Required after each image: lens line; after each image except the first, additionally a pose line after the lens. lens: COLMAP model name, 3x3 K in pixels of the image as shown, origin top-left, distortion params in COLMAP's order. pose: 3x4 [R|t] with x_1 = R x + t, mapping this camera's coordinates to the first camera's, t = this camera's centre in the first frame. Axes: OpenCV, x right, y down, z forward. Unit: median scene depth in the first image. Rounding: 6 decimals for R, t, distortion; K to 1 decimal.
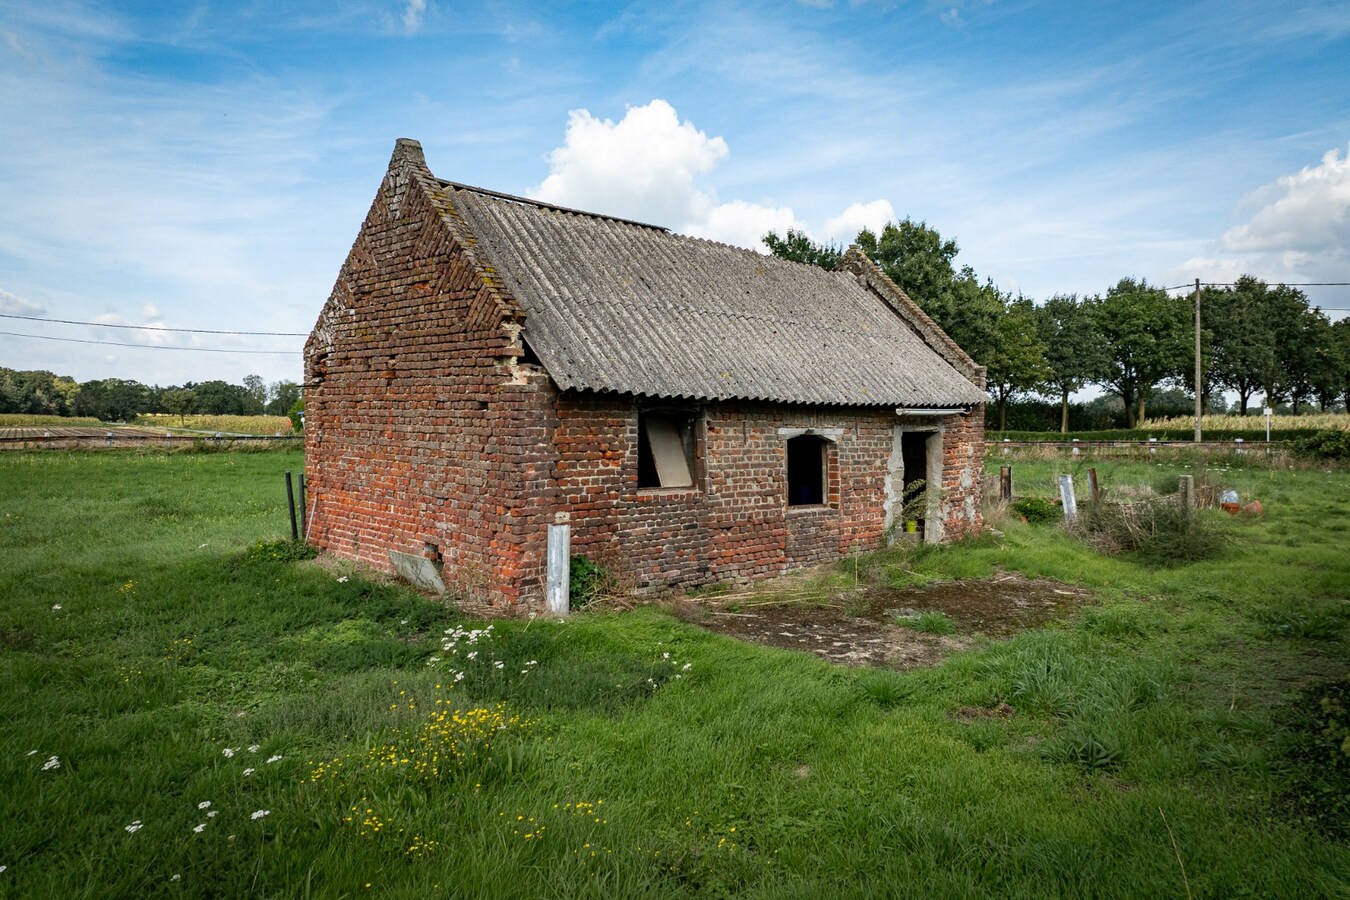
lens RADIAL K [[952.8, 0, 674.9], [0, 952.8, 436.0], [0, 0, 1]] dist [-0.035698, 0.007279]
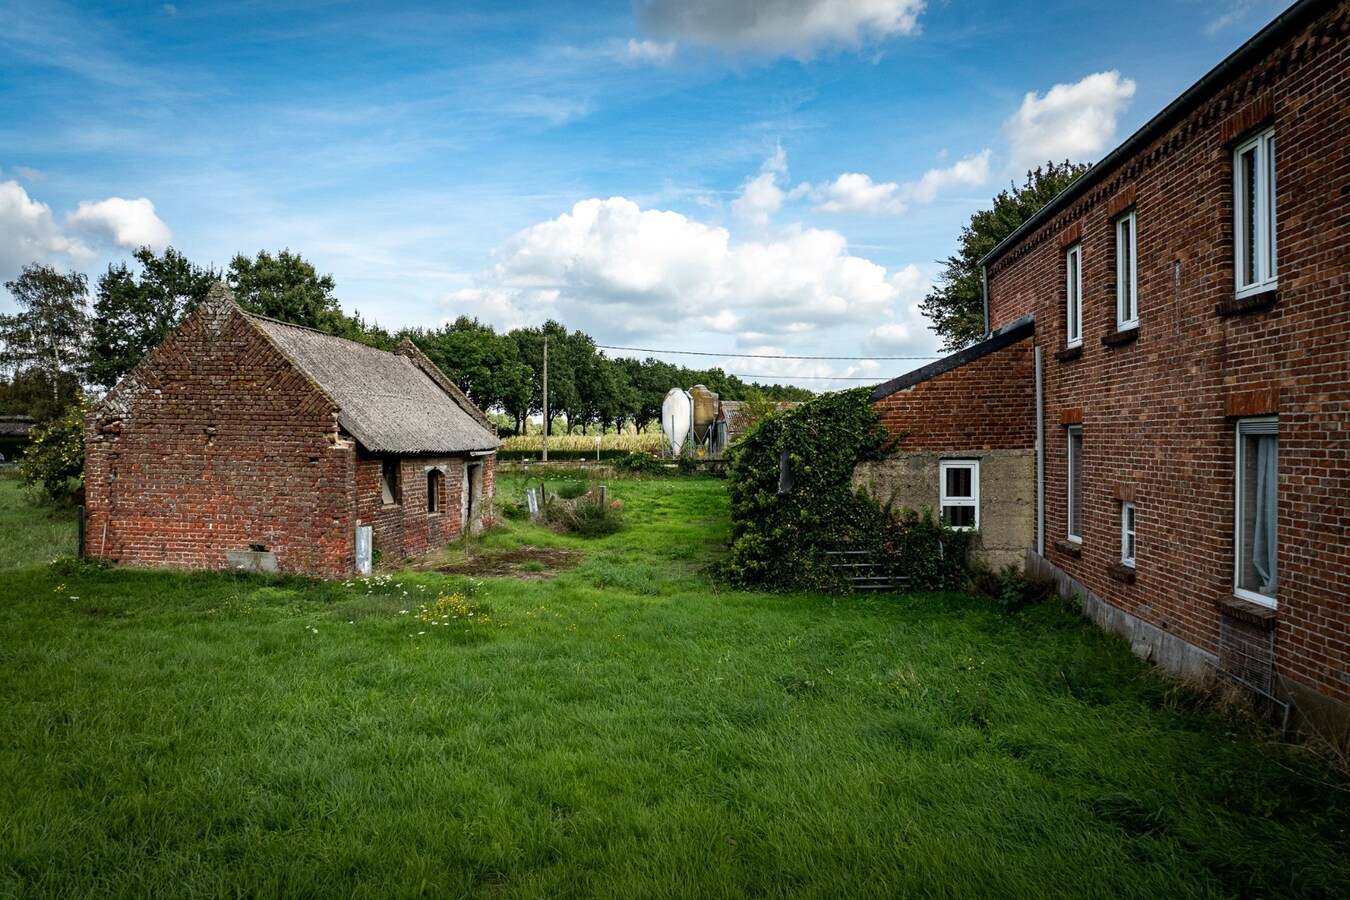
lens RADIAL K [[952.8, 0, 675.2], [0, 952.8, 464.2], [0, 0, 1]] dist [-0.035698, 0.007279]
pose [[0.767357, -0.017536, 0.640981, -0.307915], [0.007330, 0.999801, 0.018578, -0.019684], [-0.641179, -0.009557, 0.767332, -0.279913]]
